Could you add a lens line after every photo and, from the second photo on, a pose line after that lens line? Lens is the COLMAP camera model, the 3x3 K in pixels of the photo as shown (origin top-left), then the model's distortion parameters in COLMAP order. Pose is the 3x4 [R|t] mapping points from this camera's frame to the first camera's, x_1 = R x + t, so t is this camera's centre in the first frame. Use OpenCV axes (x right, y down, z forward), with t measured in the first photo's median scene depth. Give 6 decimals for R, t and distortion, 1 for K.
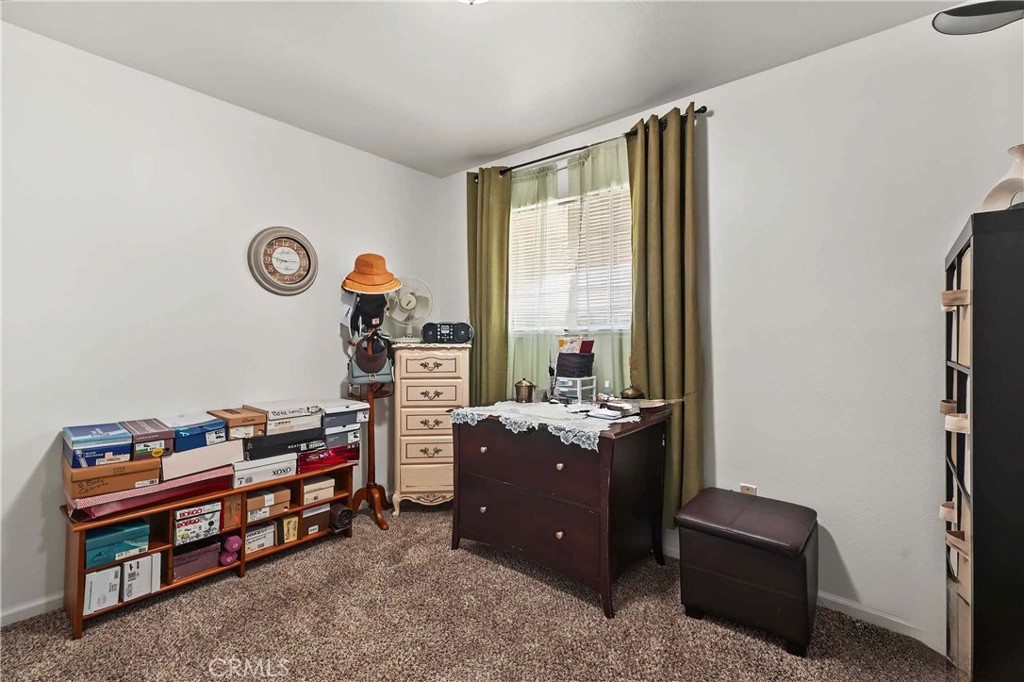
lens RADIAL K [[450.1, 0, 512.0], [0, 450.1, 336.1], [0, 0, 1]] dist [0.004198, 0.001211]
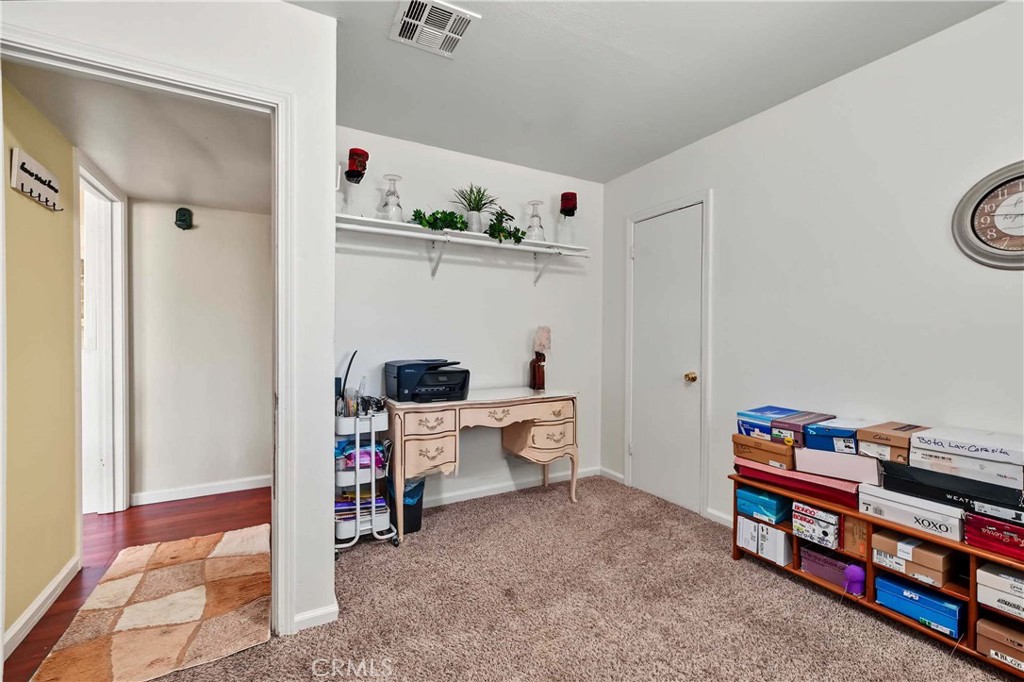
lens RADIAL K [[450.1, 0, 513.8], [0, 450.1, 339.9], [0, 0, 1]] dist [0.004198, 0.001211]
pose [[-0.369945, 0.000787, -0.929053, 0.458394], [-0.002568, 0.999995, 0.001870, 0.011965], [0.929050, 0.003078, -0.369941, 0.762894]]
